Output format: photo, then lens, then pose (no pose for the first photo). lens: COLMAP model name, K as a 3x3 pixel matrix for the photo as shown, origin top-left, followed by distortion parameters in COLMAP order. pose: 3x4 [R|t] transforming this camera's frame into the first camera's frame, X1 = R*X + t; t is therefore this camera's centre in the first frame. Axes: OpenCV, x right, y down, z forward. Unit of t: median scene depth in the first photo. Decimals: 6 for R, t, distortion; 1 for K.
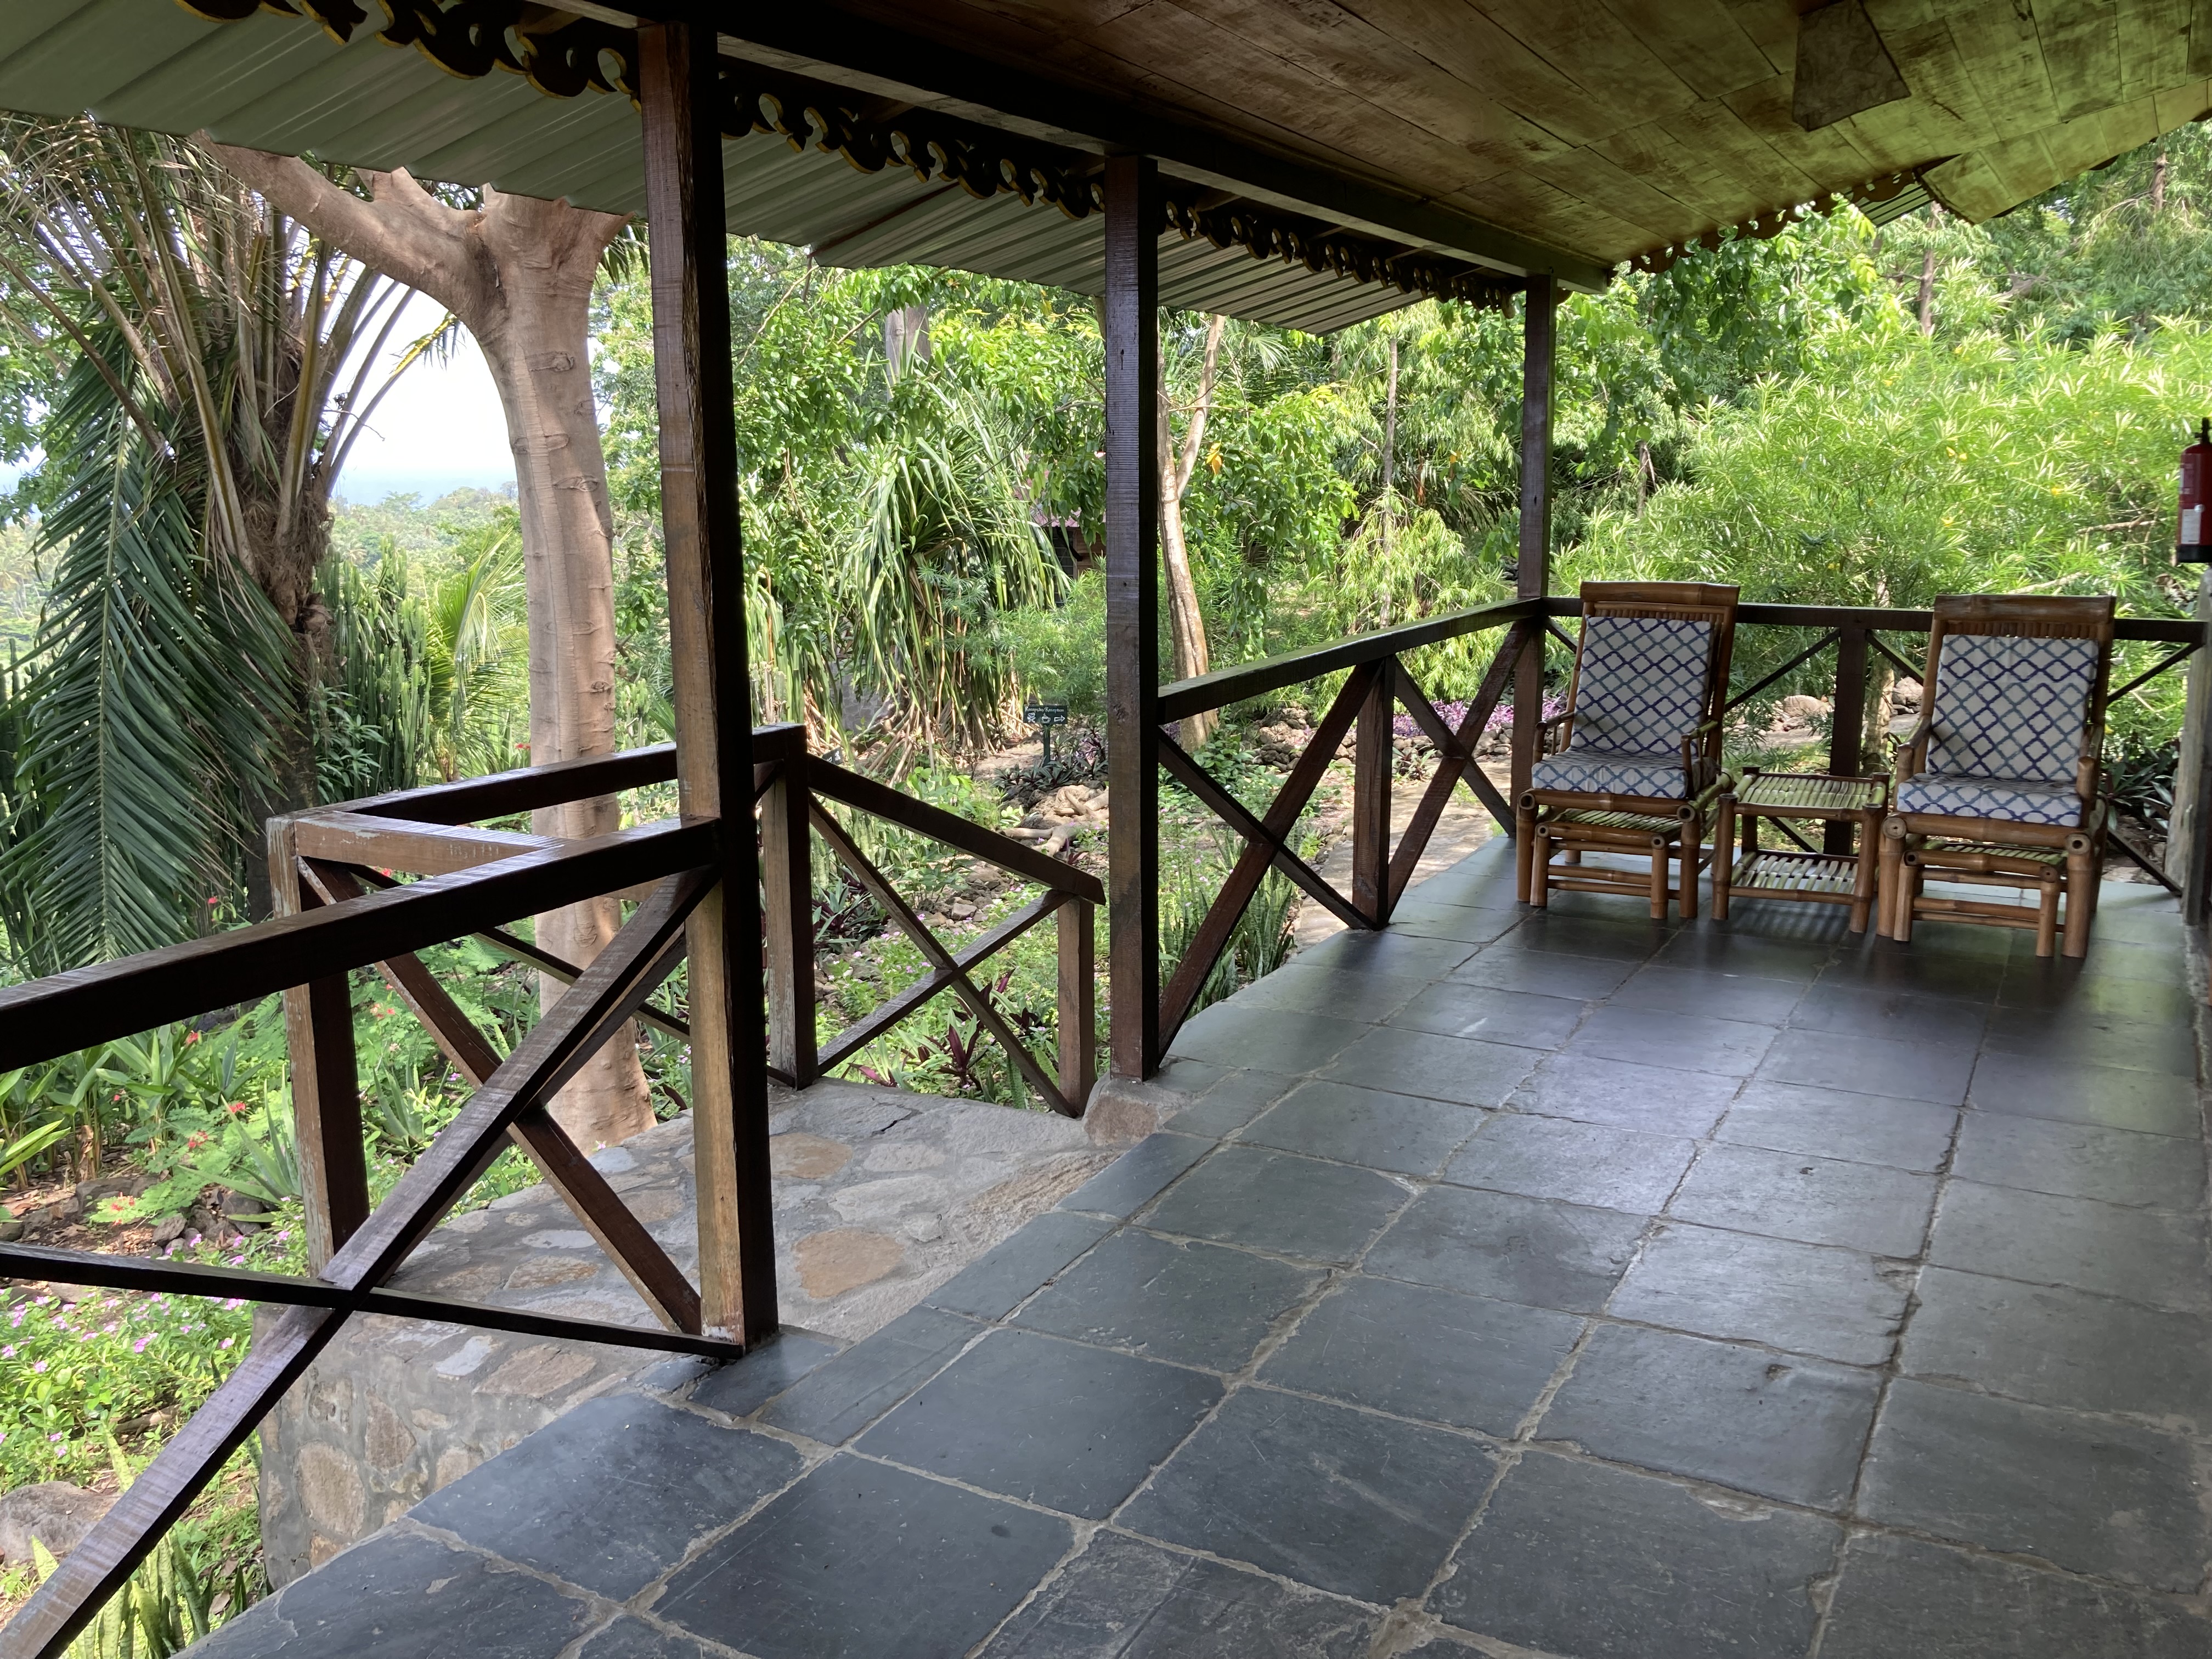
lens RADIAL K [[1817.6, 0, 1114.0], [0, 1817.6, 838.3], [0, 0, 1]] dist [0.031637, -0.043086]
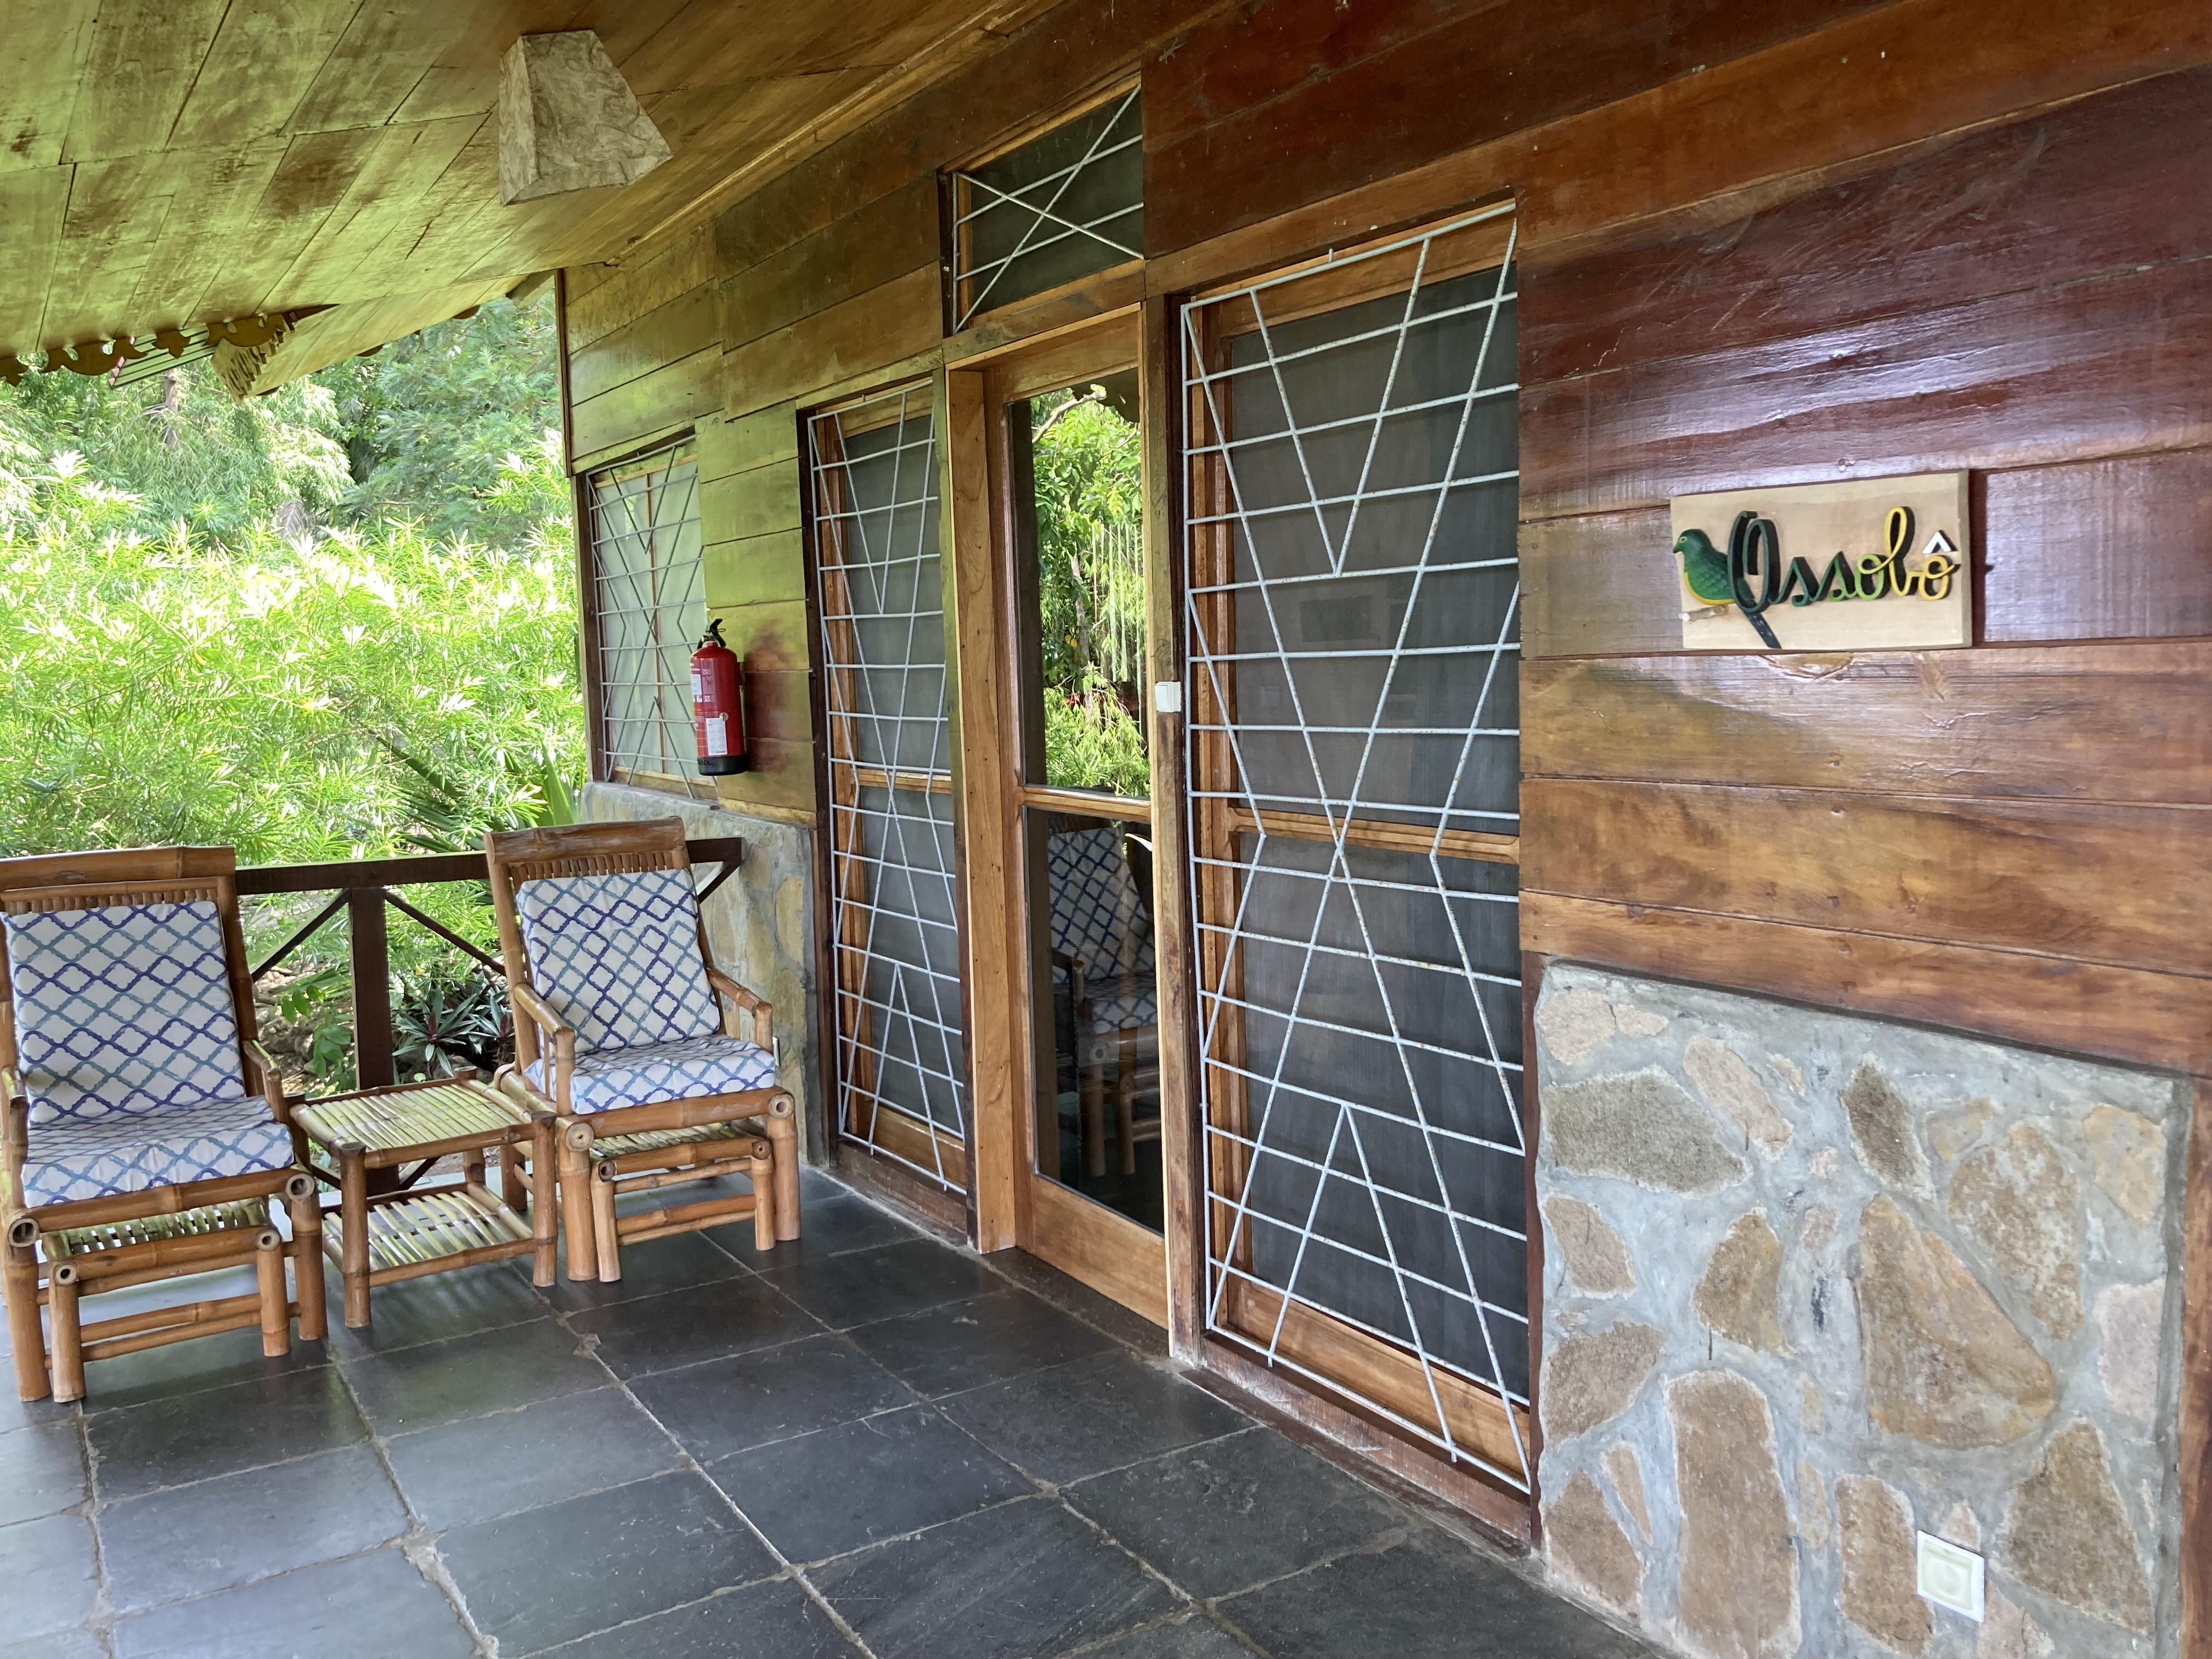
lens RADIAL K [[1817.6, 0, 1106.9], [0, 1817.6, 819.1], [0, 0, 1]] dist [0.031637, -0.043086]
pose [[0.489024, -0.080419, 0.868555, -0.102860], [0.194868, 0.980647, -0.018920, -0.069461], [-0.850224, 0.178506, 0.495231, 0.363508]]
